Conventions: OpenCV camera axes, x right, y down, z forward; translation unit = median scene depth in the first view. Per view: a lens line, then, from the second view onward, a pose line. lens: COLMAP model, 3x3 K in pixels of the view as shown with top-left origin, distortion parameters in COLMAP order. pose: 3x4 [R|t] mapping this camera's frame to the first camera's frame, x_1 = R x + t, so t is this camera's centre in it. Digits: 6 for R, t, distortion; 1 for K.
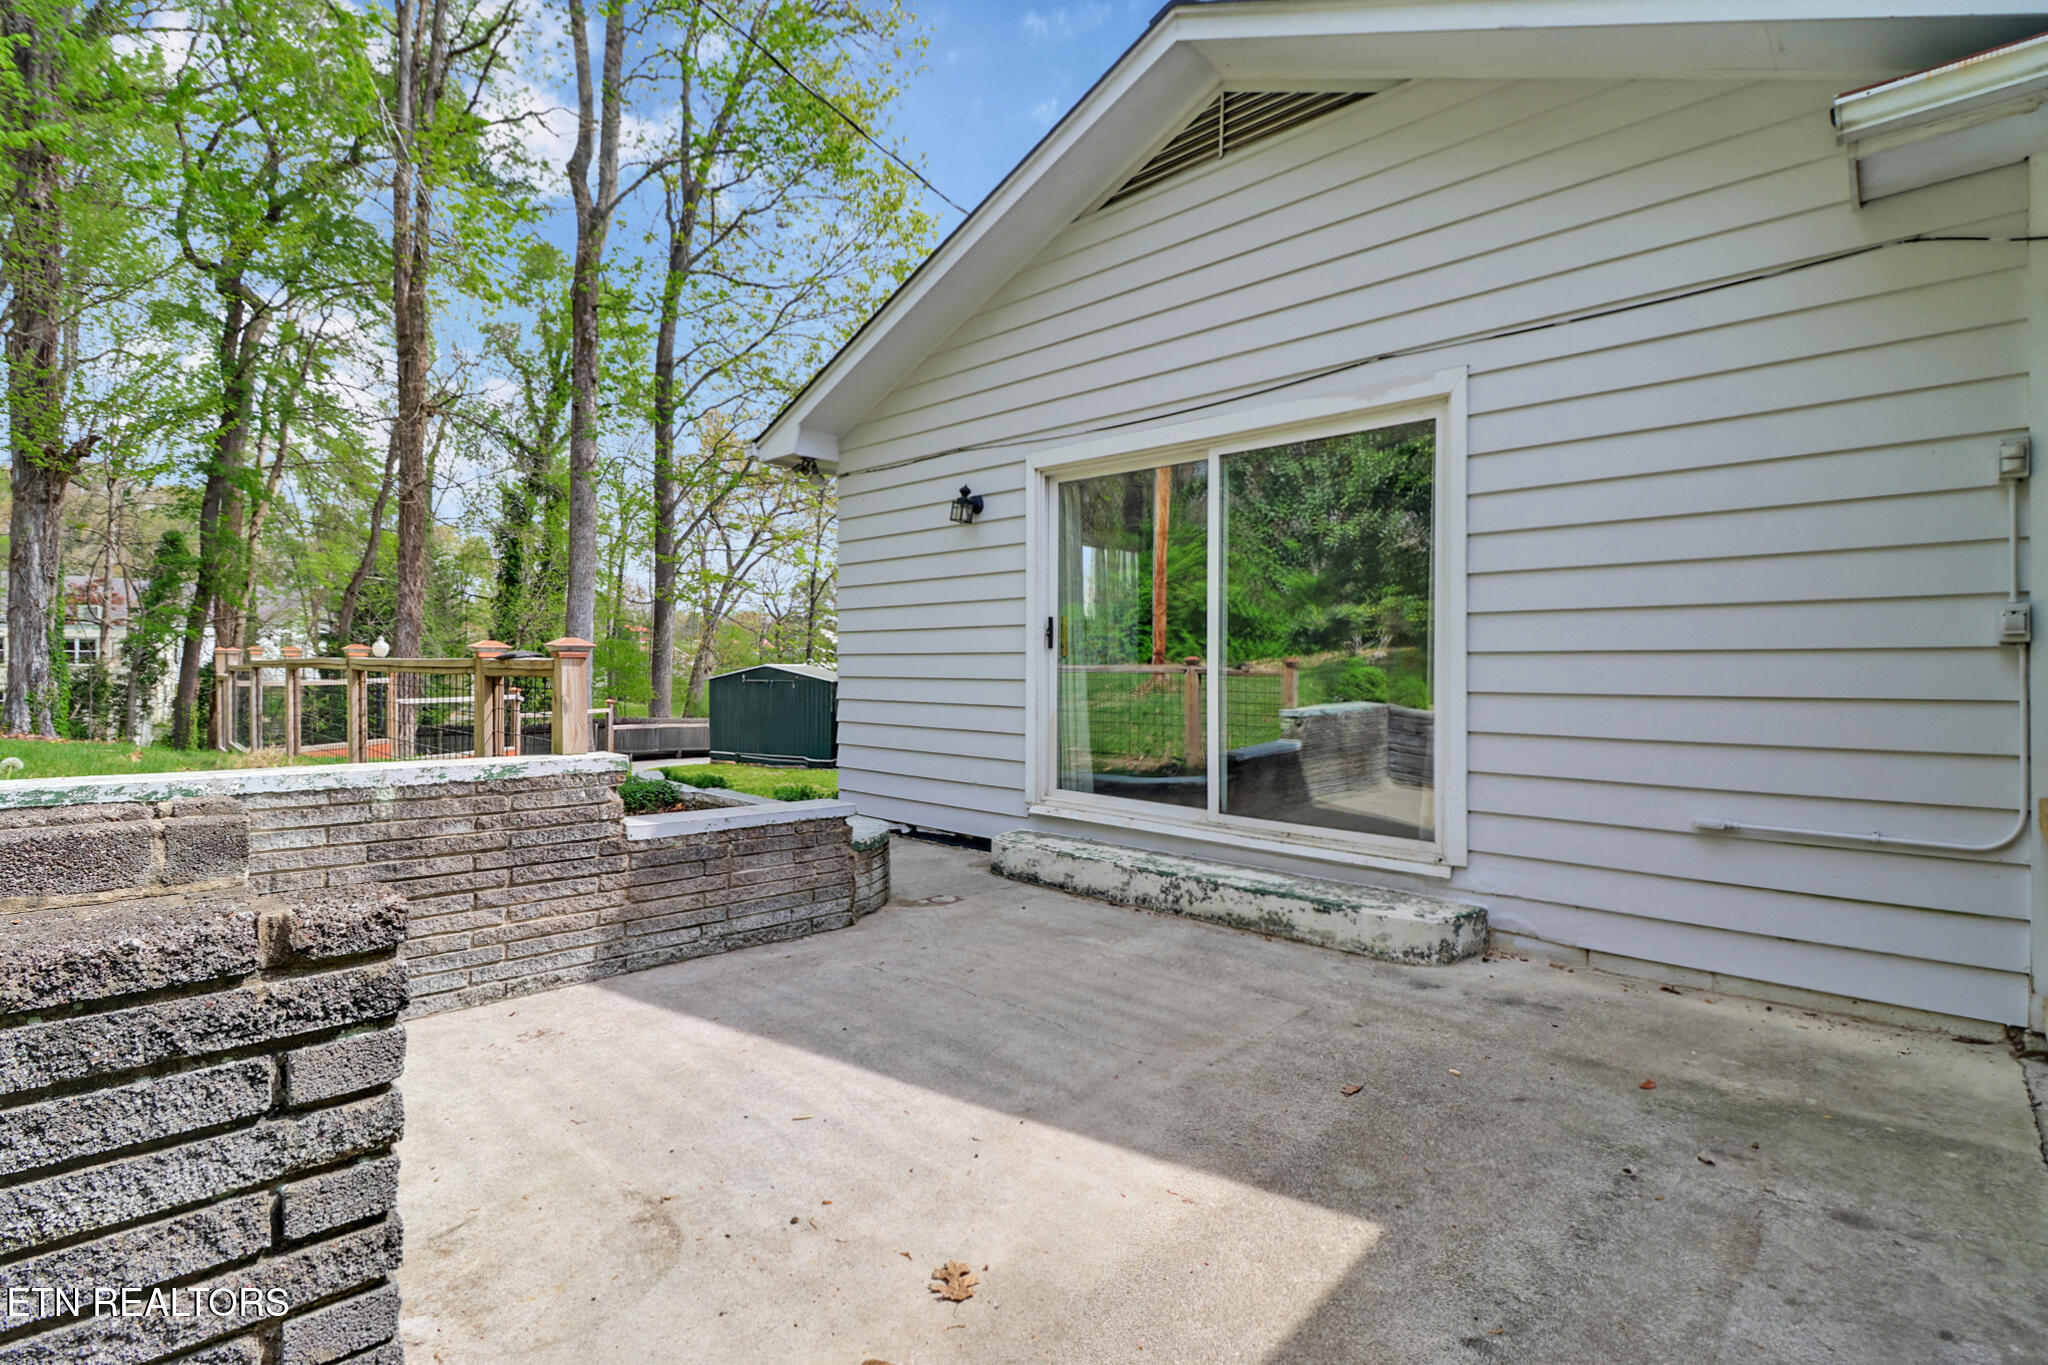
lens RADIAL K [[956.0, 0, 1034.4], [0, 956.0, 653.0], [0, 0, 1]] dist [0.000463, -0.013047]
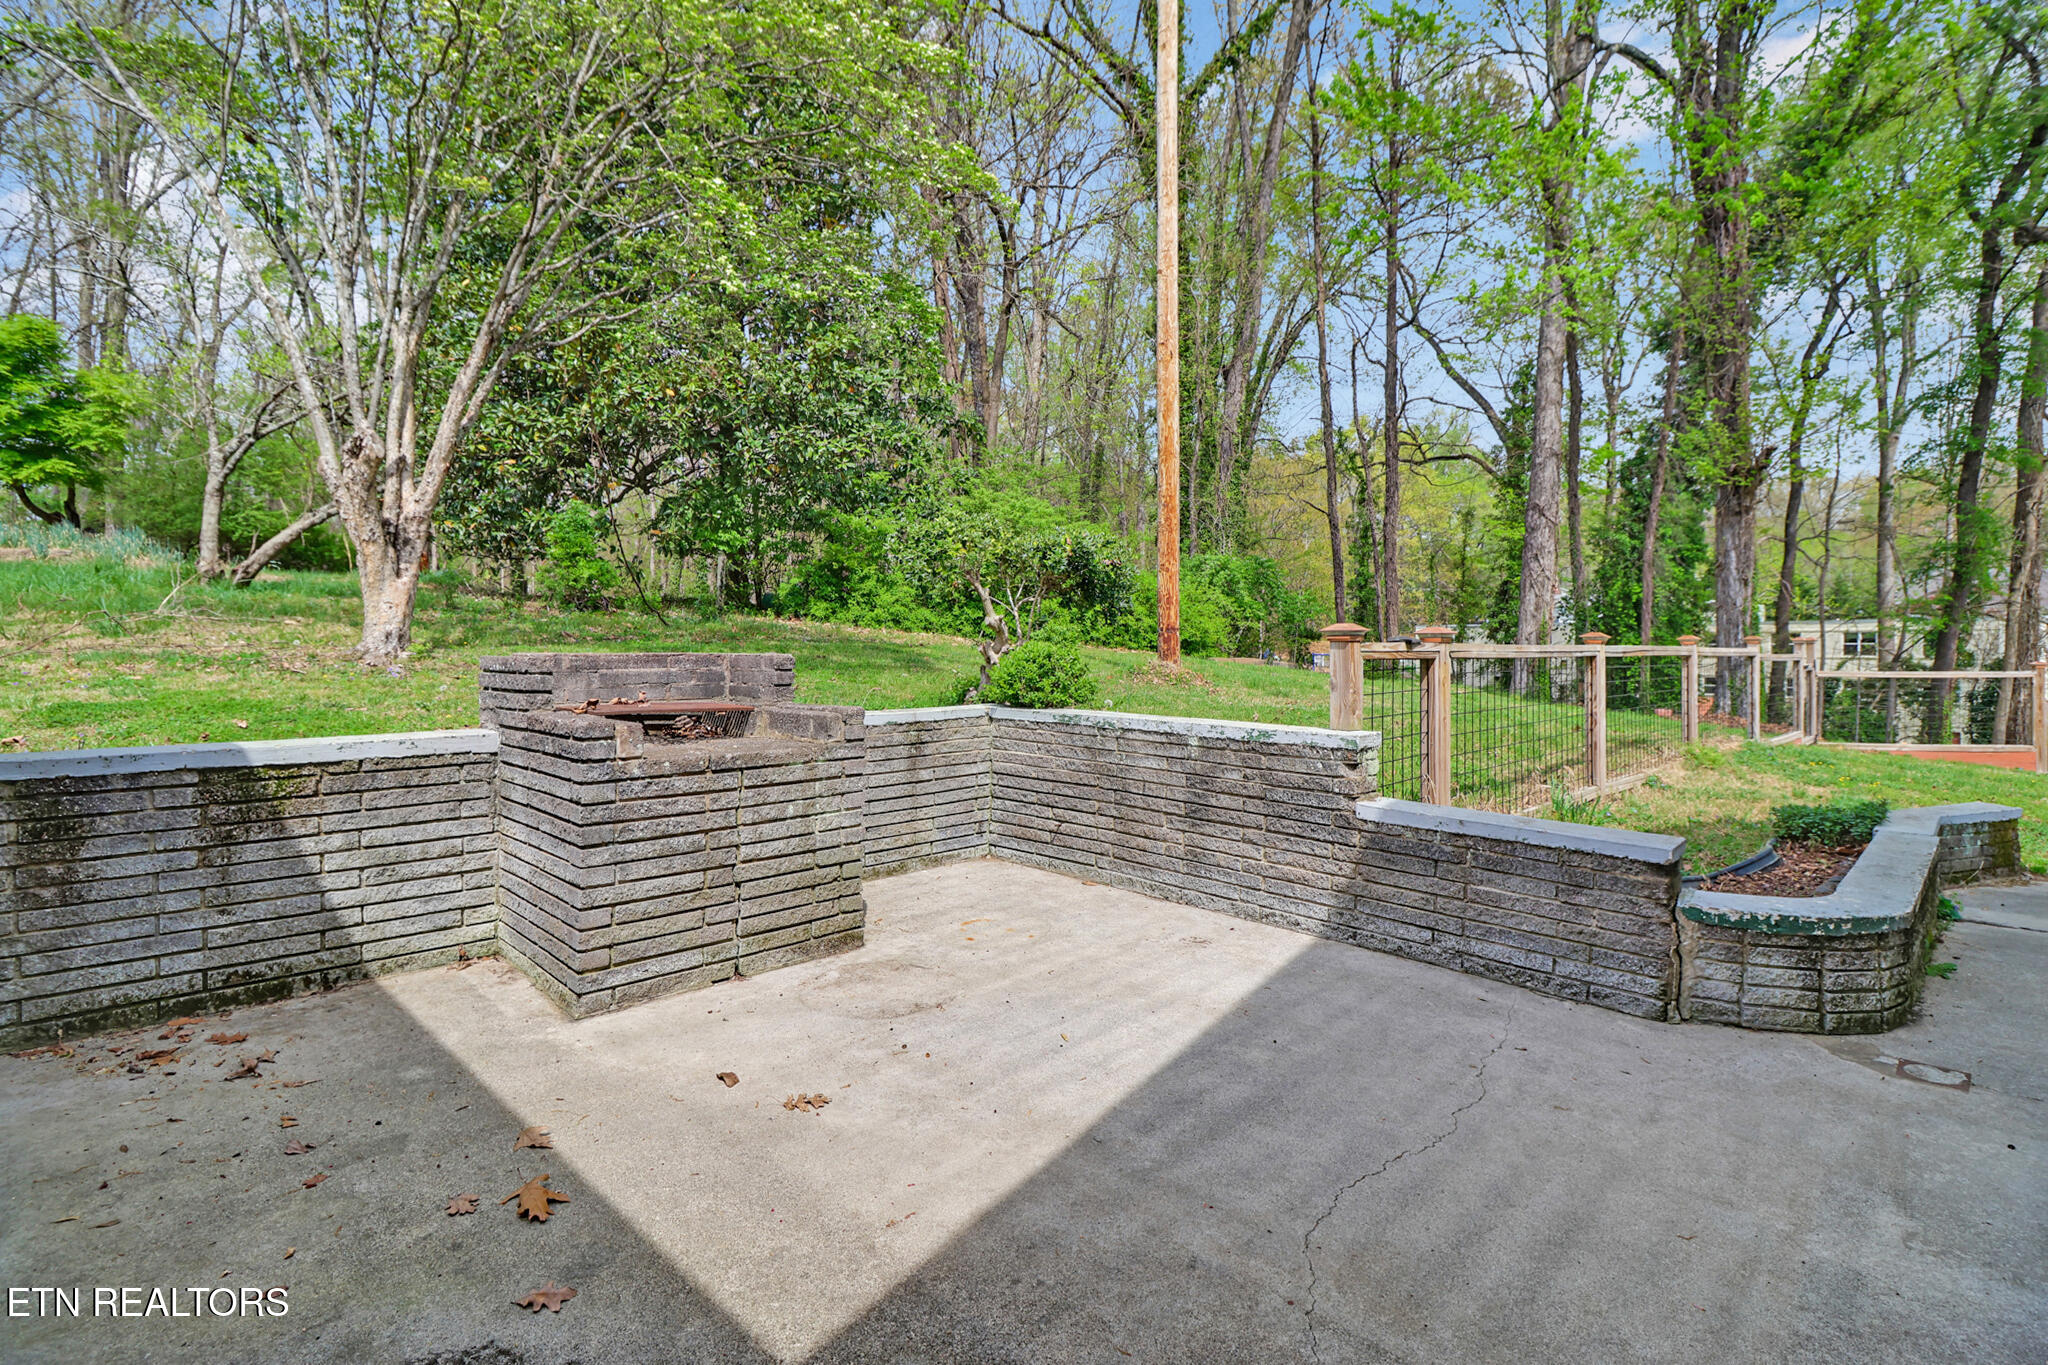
lens RADIAL K [[966.7, 0, 1023.1], [0, 966.7, 641.7], [0, 0, 1]] dist [-0.000883, -0.012976]
pose [[-0.036212, -0.014528, -0.999239, 0.767851], [0.010242, 0.999836, -0.014908, 0.021531], [0.999292, -0.010774, -0.036057, 0.821752]]
